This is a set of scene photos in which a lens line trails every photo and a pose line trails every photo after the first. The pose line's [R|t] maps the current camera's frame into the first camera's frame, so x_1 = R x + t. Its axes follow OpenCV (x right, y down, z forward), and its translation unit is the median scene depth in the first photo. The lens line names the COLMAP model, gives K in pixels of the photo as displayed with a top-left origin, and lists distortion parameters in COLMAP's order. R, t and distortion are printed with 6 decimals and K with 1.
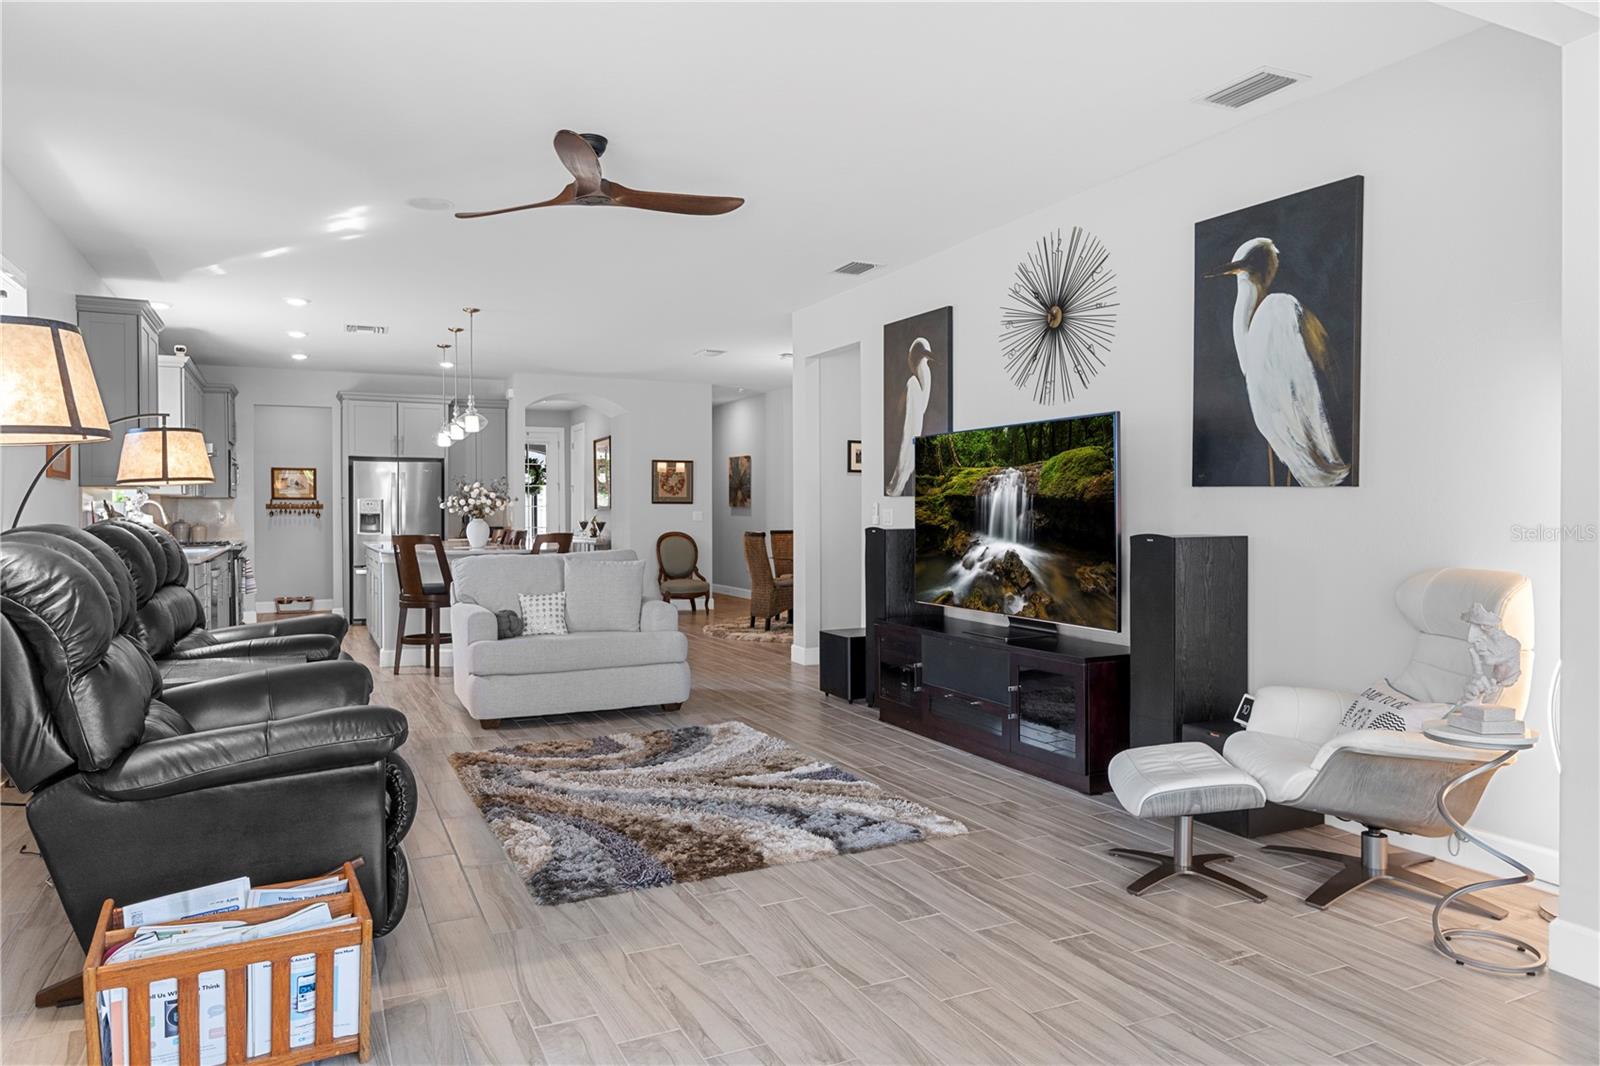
lens RADIAL K [[1093.0, 0, 800.5], [0, 1093.0, 532.6], [0, 0, 1]] dist [0.001812, 0.000153]
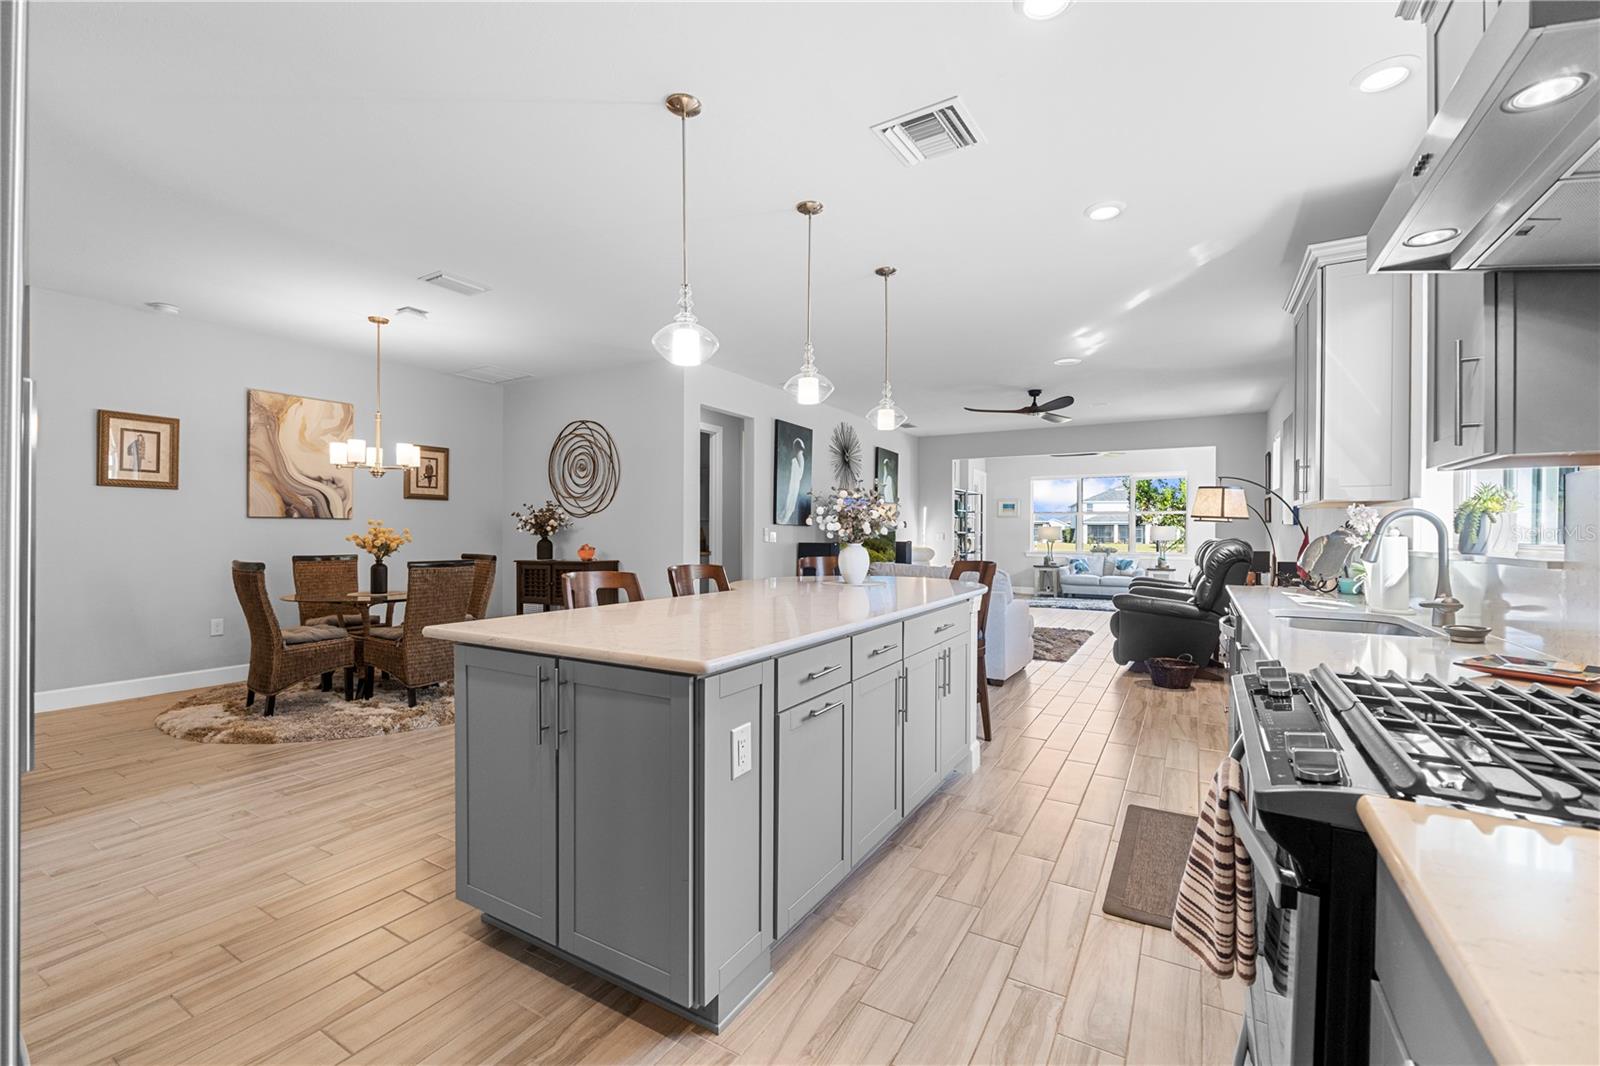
lens RADIAL K [[668.5, 0, 800.0], [0, 668.5, 535.4], [0, 0, 1]] dist [-0.000187, -0.000006]
pose [[-0.523317, 0.000533, 0.852138, -0.844455], [0.003196, 0.999994, 0.001337, -0.017303], [-0.852132, 0.003423, -0.523315, 1.582390]]
